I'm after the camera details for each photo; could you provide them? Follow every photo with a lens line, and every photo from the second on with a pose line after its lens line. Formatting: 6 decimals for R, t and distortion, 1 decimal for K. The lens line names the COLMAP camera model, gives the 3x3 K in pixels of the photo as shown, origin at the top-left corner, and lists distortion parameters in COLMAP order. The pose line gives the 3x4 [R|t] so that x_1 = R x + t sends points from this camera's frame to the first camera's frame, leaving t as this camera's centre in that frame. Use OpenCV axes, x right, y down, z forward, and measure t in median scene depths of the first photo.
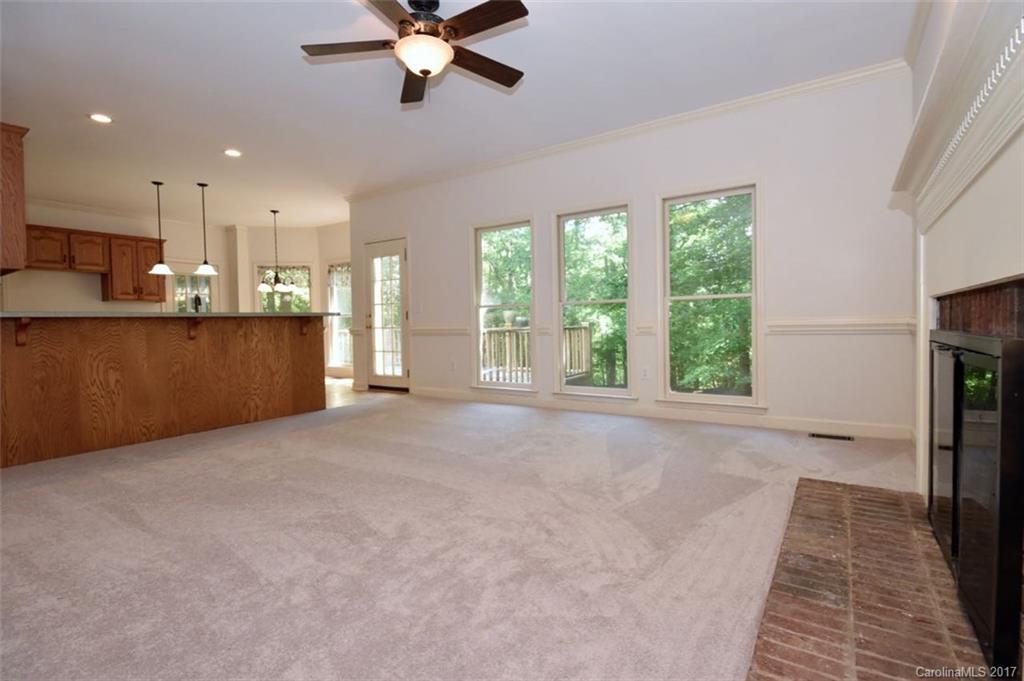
lens RADIAL K [[493.9, 0, 515.9], [0, 493.9, 335.2], [0, 0, 1]] dist [0.012118, -0.001411]
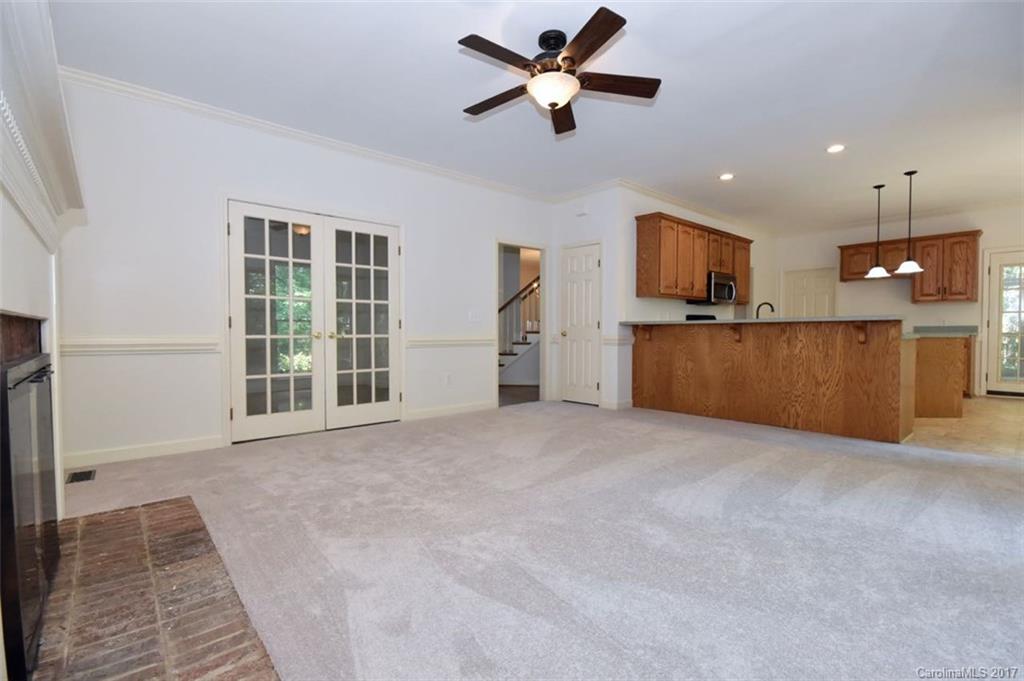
lens RADIAL K [[460.7, 0, 513.9], [0, 460.7, 340.2], [0, 0, 1]] dist [-0.002848, -0.000464]
pose [[-0.262583, 0.037850, -0.964167, 0.470163], [-0.016929, 0.998896, 0.043824, -0.029960], [0.964761, 0.027830, -0.261652, 0.670902]]
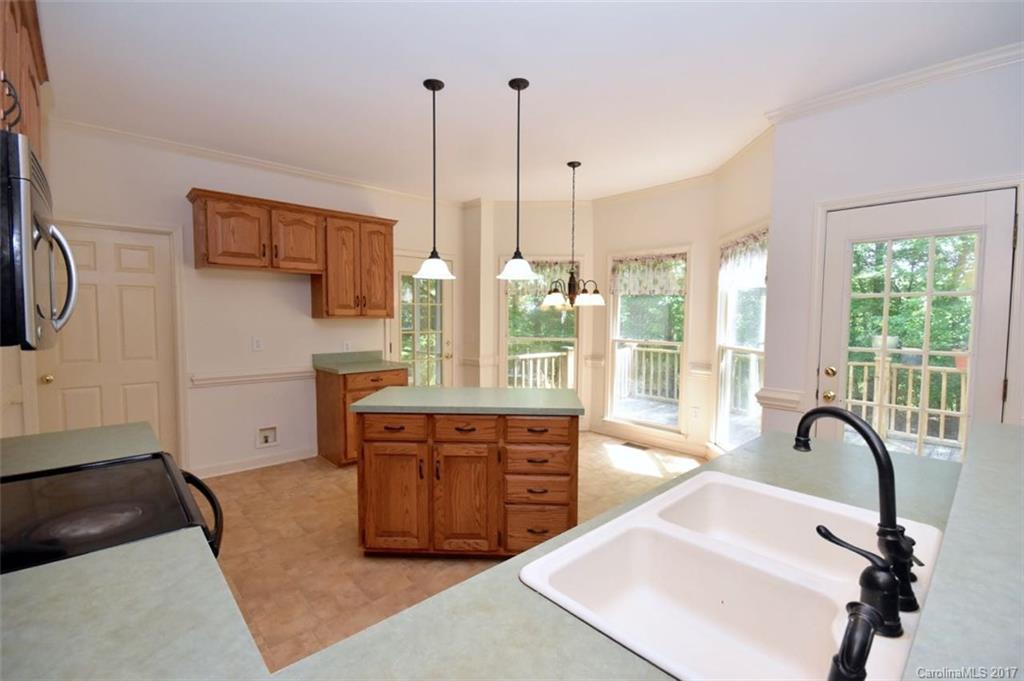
lens RADIAL K [[460.7, 0, 512.3], [0, 460.7, 342.3], [0, 0, 1]] dist [-0.002848, -0.000464]
pose [[0.971146, 0.039994, -0.235108, -0.665802], [-0.031348, 0.998692, 0.040398, -0.103904], [0.236416, -0.031862, 0.971129, 0.733739]]
